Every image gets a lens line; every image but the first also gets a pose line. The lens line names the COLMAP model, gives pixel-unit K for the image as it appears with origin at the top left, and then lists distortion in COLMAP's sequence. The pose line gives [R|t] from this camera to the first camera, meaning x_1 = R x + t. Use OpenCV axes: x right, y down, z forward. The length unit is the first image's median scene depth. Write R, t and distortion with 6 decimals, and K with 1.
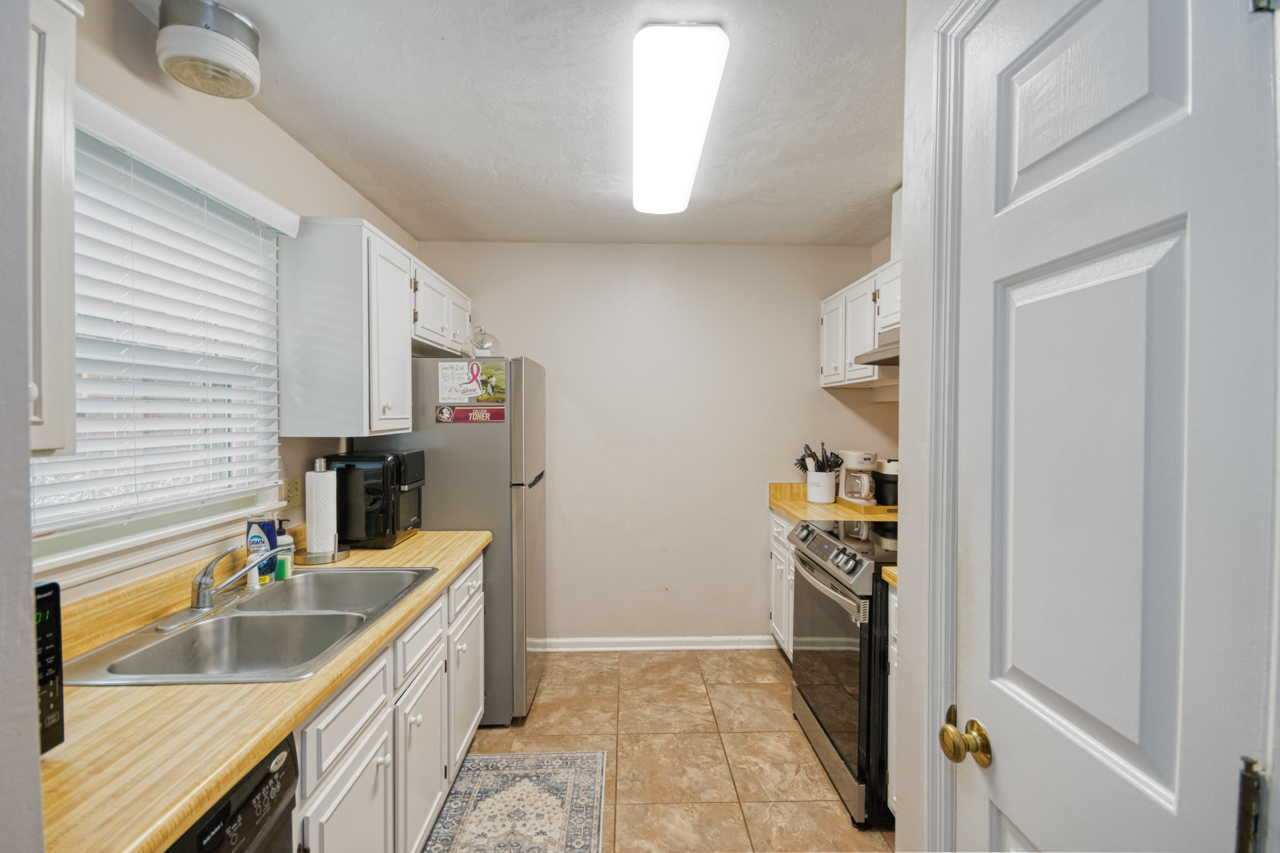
lens RADIAL K [[576.9, 0, 640.0], [0, 576.9, 426.5], [0, 0, 1]] dist [-0.000022, -0.000165]
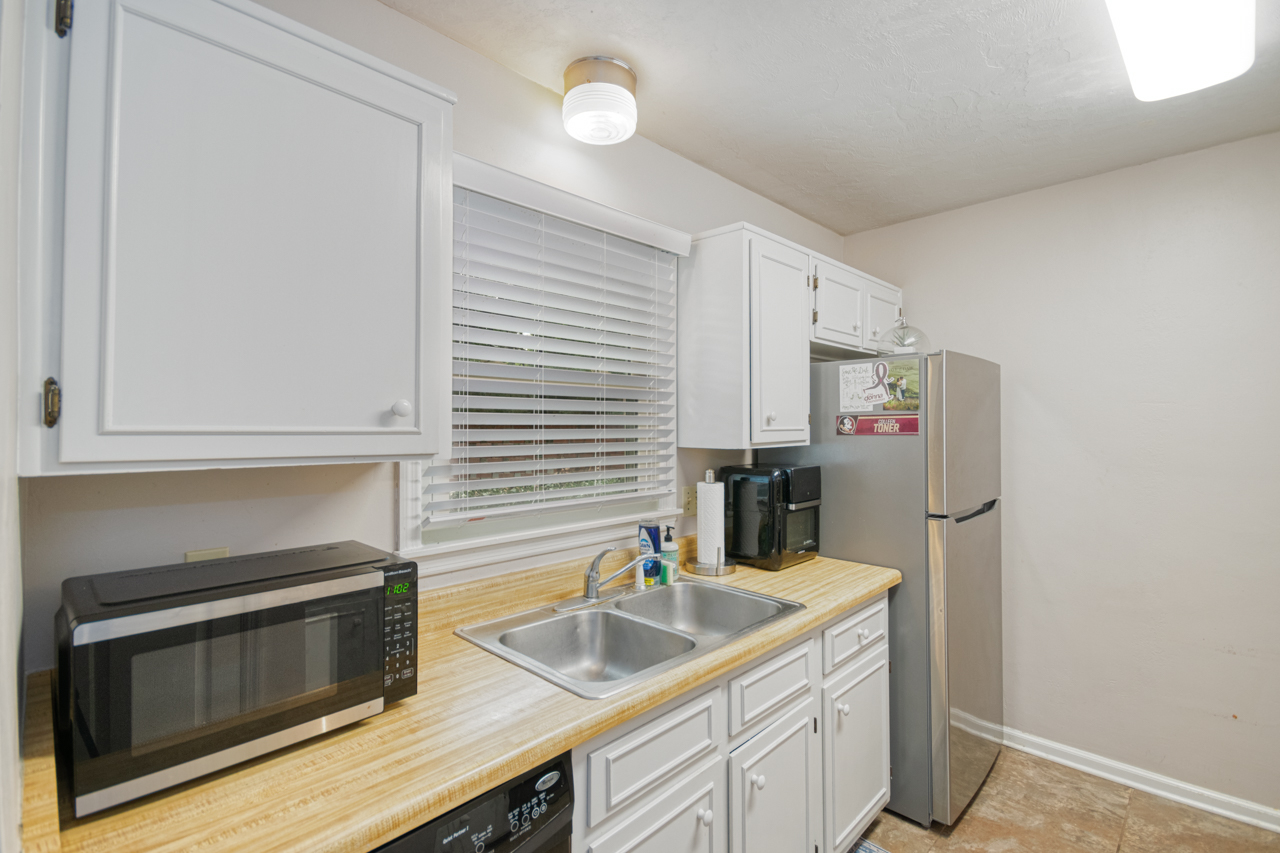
lens RADIAL K [[584.6, 0, 642.2], [0, 584.6, 424.9], [0, 0, 1]] dist [0.026165, -0.013609]
pose [[0.691553, -0.004072, -0.722314, 0.104847], [-0.011841, 0.999786, -0.016973, -0.003687], [0.722229, 0.020291, 0.691357, 0.208989]]
